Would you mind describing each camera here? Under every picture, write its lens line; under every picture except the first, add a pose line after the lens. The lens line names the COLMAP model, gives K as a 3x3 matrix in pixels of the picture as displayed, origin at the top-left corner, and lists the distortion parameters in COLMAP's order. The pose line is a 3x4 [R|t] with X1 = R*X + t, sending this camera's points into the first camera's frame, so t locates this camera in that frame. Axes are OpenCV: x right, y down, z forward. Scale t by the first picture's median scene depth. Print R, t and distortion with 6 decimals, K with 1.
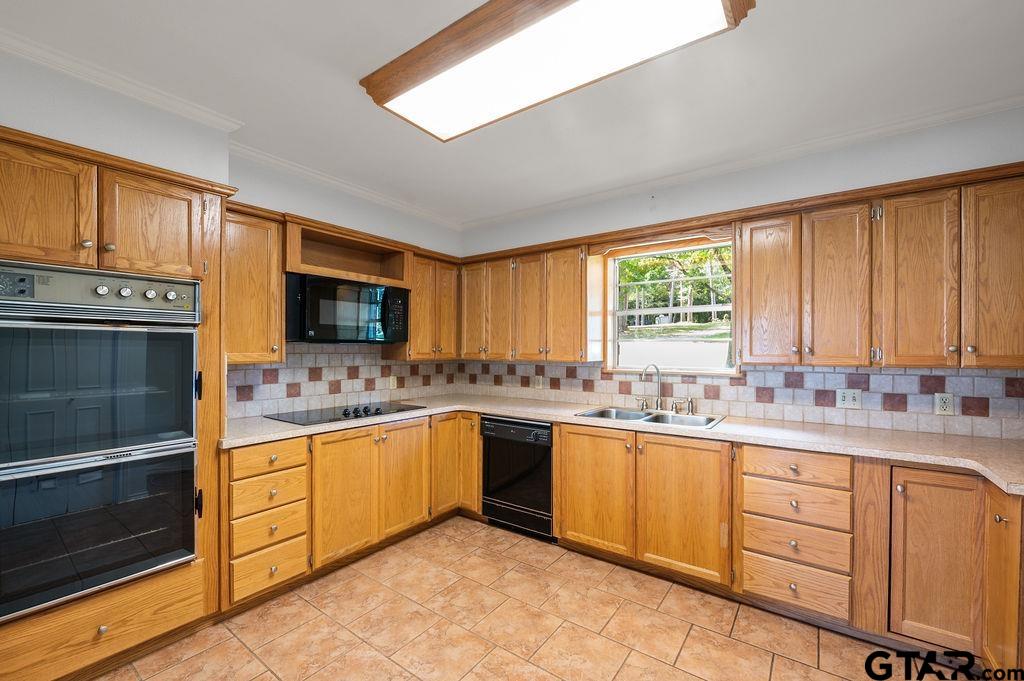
lens RADIAL K [[425.0, 0, 510.7], [0, 425.0, 351.8], [0, 0, 1]] dist [-0.005058, -0.000222]
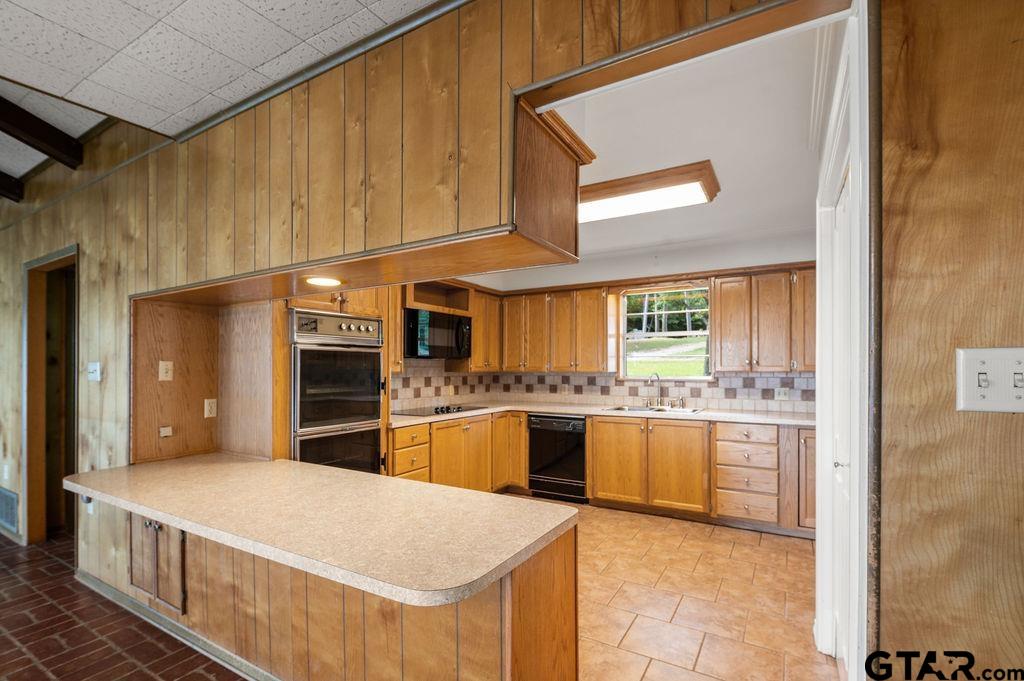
lens RADIAL K [[474.1, 0, 517.3], [0, 474.1, 366.8], [0, 0, 1]] dist [-0.000990, -0.000135]
pose [[0.994995, -0.004136, 0.099836, -0.276771], [0.004622, 0.999979, -0.004641, 0.012902], [-0.099814, 0.005079, 0.994993, -0.517476]]
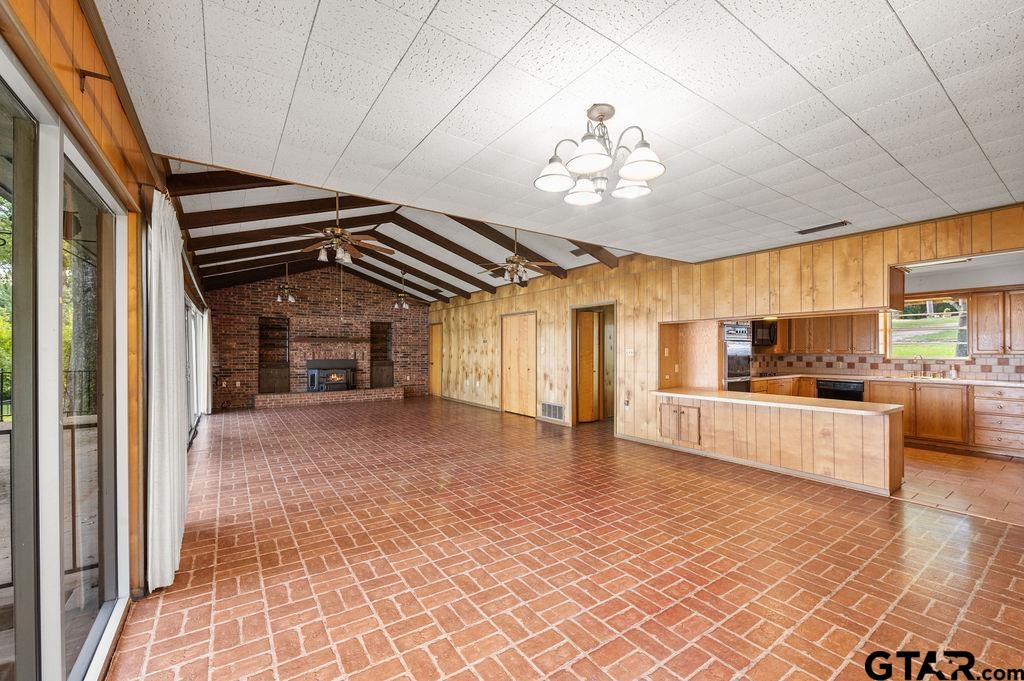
lens RADIAL K [[425.0, 0, 510.7], [0, 425.0, 351.8], [0, 0, 1]] dist [-0.005058, -0.000222]
pose [[0.945448, -0.001873, -0.325769, -0.923436], [0.001913, 0.999998, -0.000198, 0.009593], [0.325768, -0.000436, 0.945449, -1.696904]]
